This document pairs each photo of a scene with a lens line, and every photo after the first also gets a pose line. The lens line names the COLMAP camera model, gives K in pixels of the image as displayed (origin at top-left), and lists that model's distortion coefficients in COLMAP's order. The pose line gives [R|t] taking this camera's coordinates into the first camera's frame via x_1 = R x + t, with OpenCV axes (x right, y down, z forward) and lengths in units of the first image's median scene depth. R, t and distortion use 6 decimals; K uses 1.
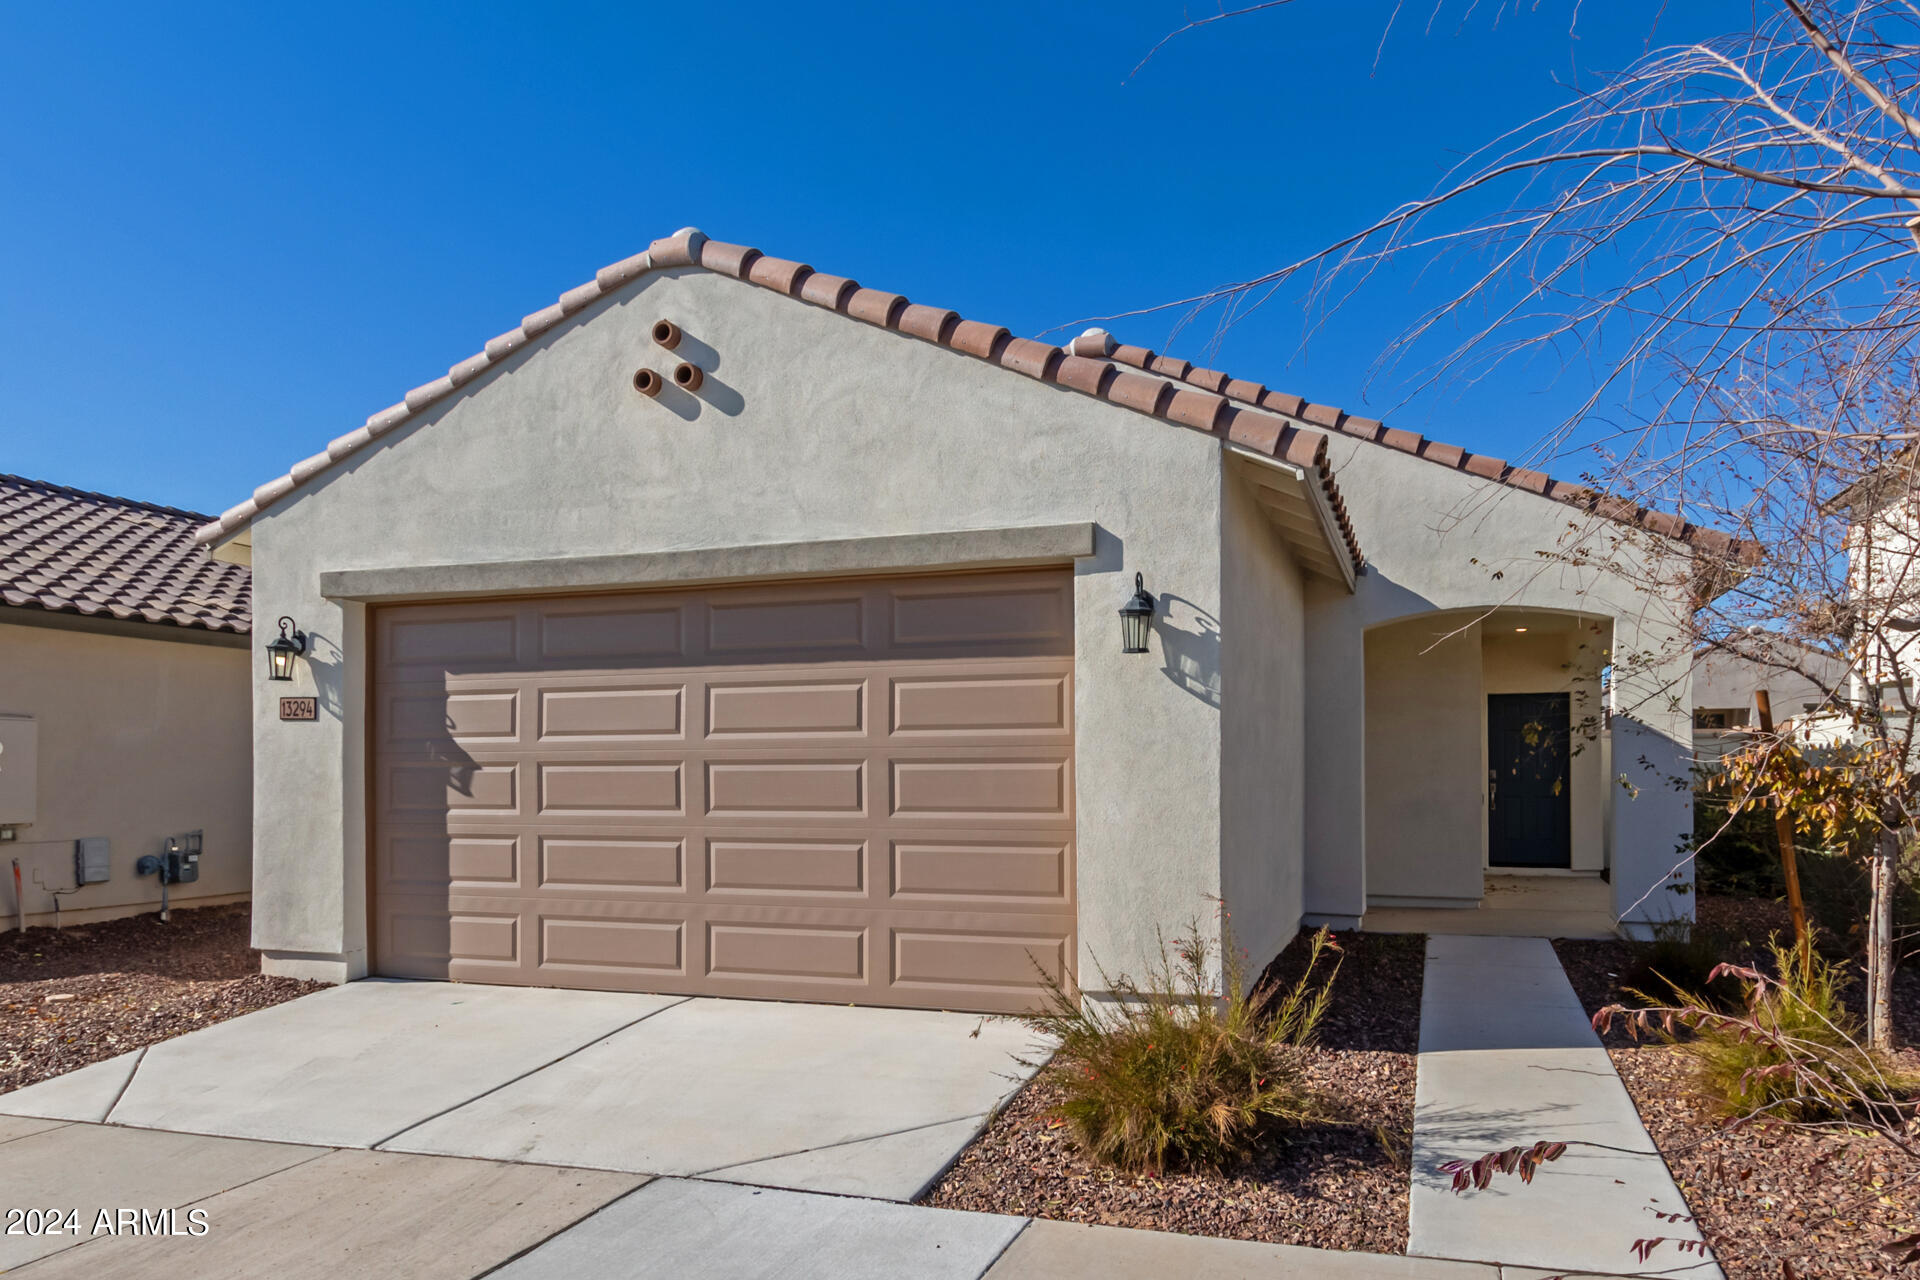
lens RADIAL K [[1332.4, 0, 967.1], [0, 1332.4, 765.8], [0, 0, 1]] dist [0.005575, -0.000172]
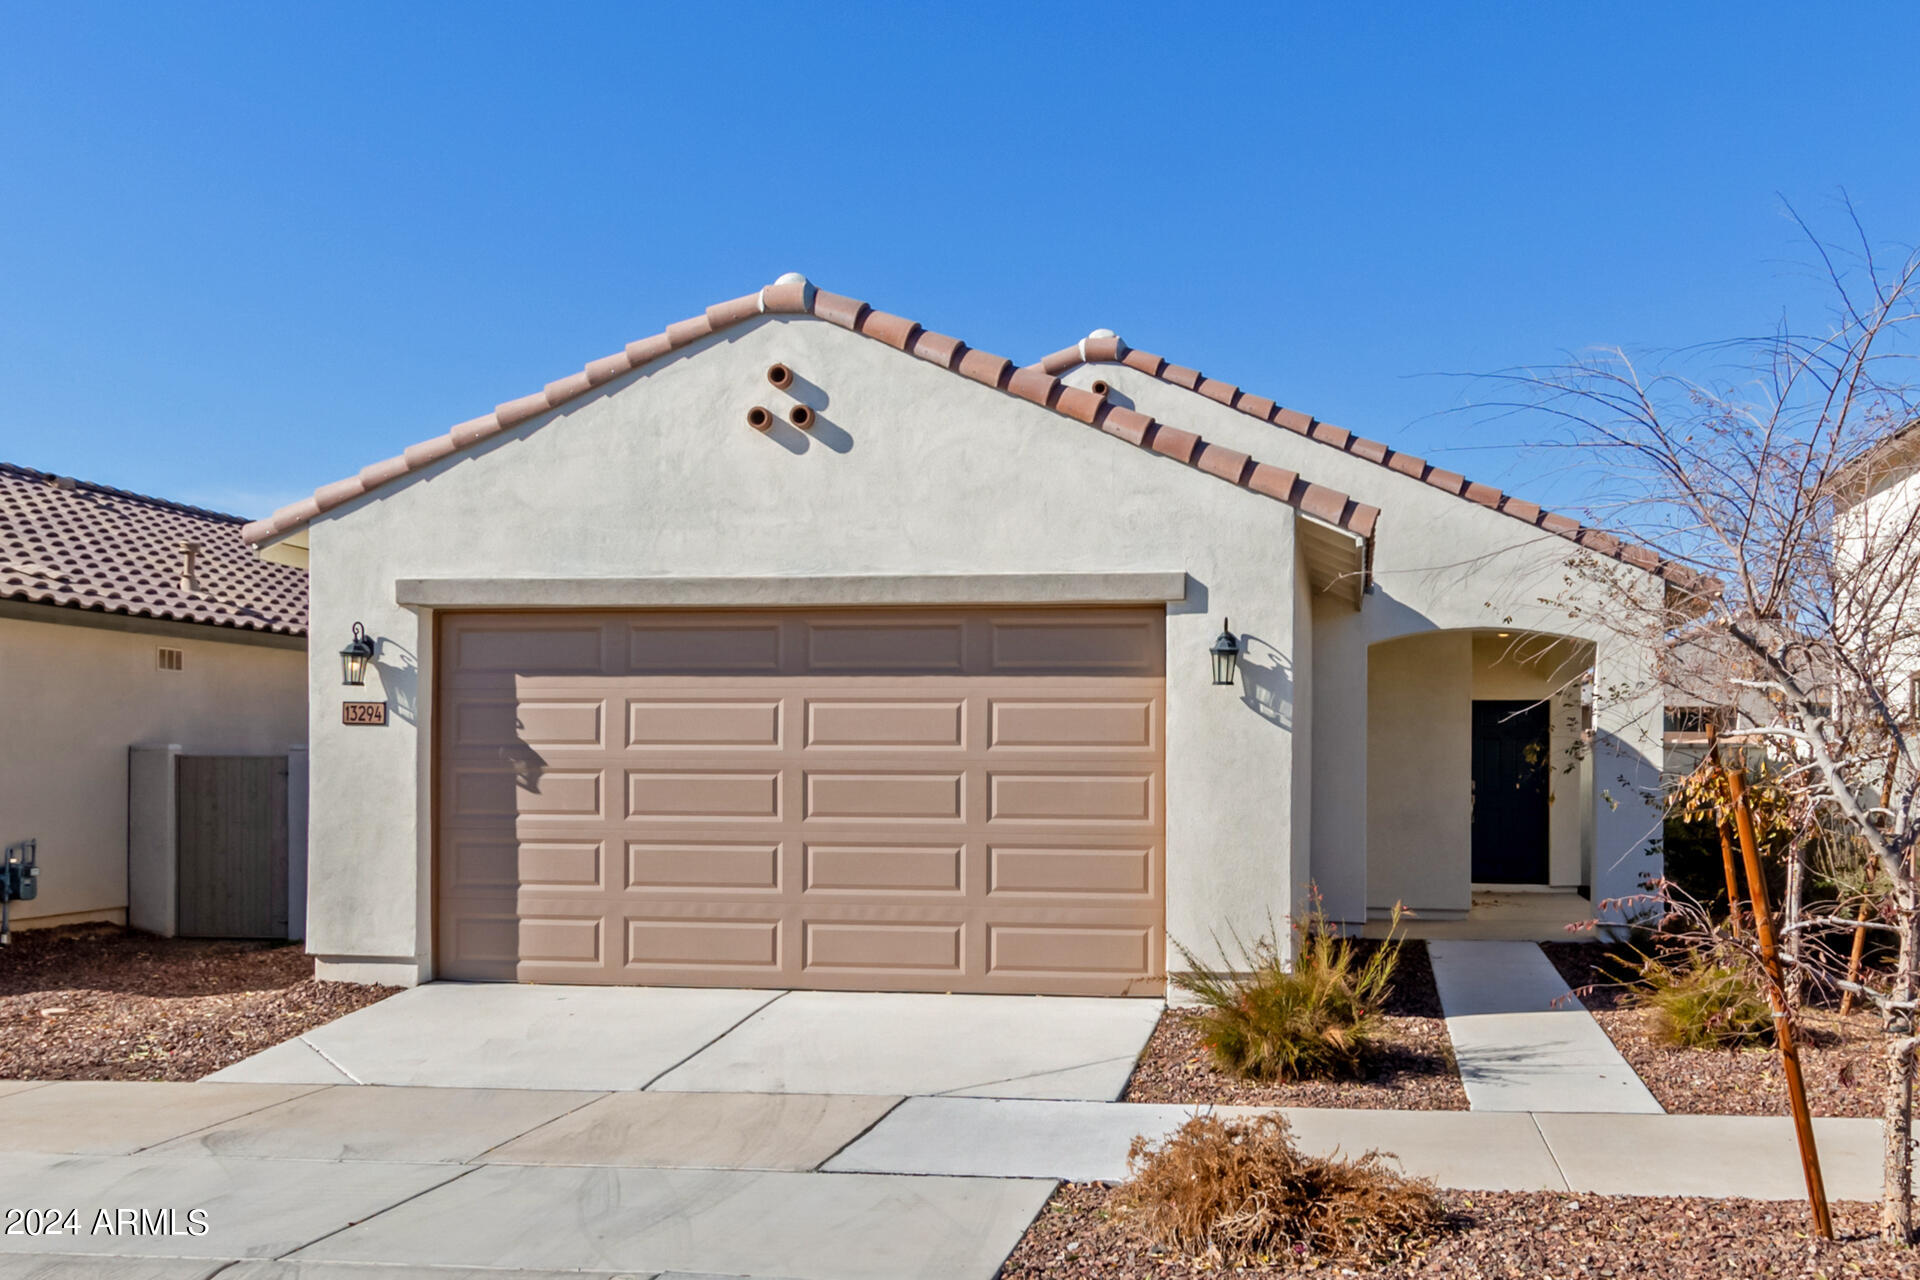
lens RADIAL K [[2086.5, 0, 959.3], [0, 2086.5, 765.2], [0, 0, 1]] dist [0.005513, -0.004287]
pose [[0.986820, 0.009181, 0.161563, -0.350607], [-0.009752, 0.999949, 0.002742, -0.013982], [-0.161530, -0.004281, 0.986859, -0.690423]]
